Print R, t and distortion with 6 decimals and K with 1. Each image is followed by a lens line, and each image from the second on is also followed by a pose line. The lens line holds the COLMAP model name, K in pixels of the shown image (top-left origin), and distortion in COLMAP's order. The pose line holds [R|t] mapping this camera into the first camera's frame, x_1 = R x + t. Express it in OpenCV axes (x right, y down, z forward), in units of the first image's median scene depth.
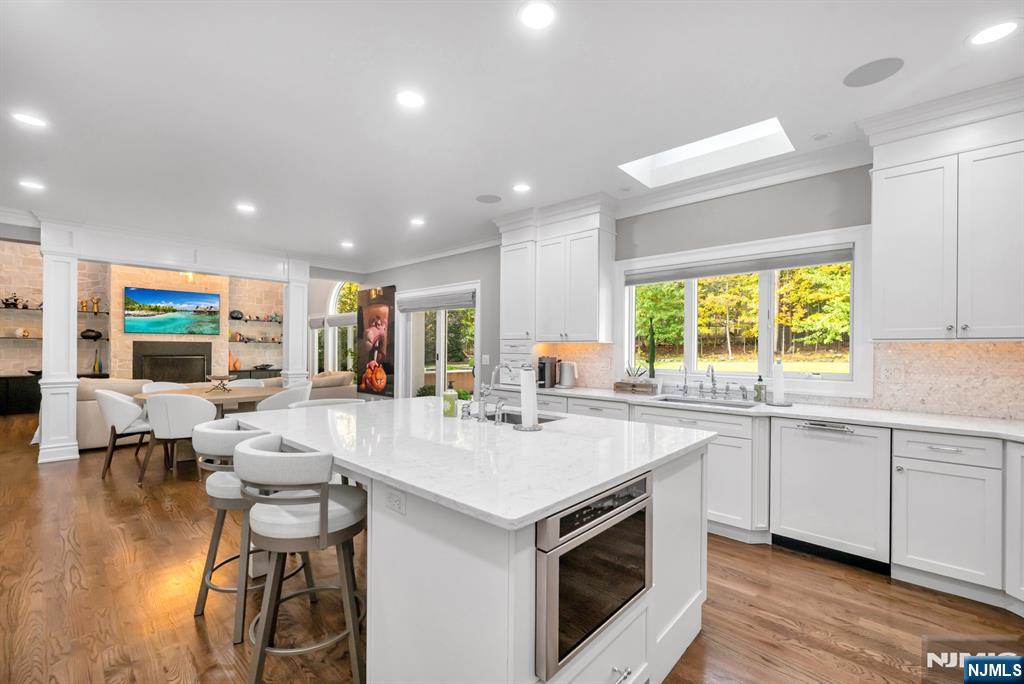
lens RADIAL K [[435.7, 0, 515.3], [0, 435.7, 353.2], [0, 0, 1]] dist [-0.003376, 0.000224]
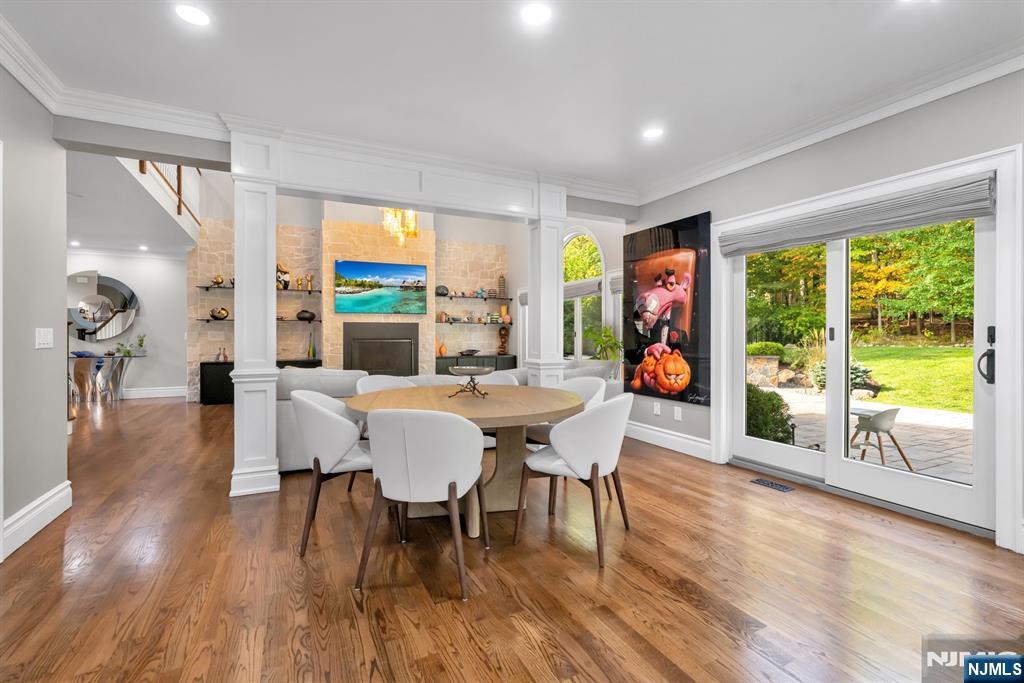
lens RADIAL K [[452.3, 0, 514.8], [0, 452.3, 337.3], [0, 0, 1]] dist [-0.001495, -0.000023]
pose [[0.936657, -0.008288, -0.350150, -0.284549], [0.006882, 0.999962, -0.005259, 0.010579], [0.350181, 0.002516, 0.936679, 0.320955]]
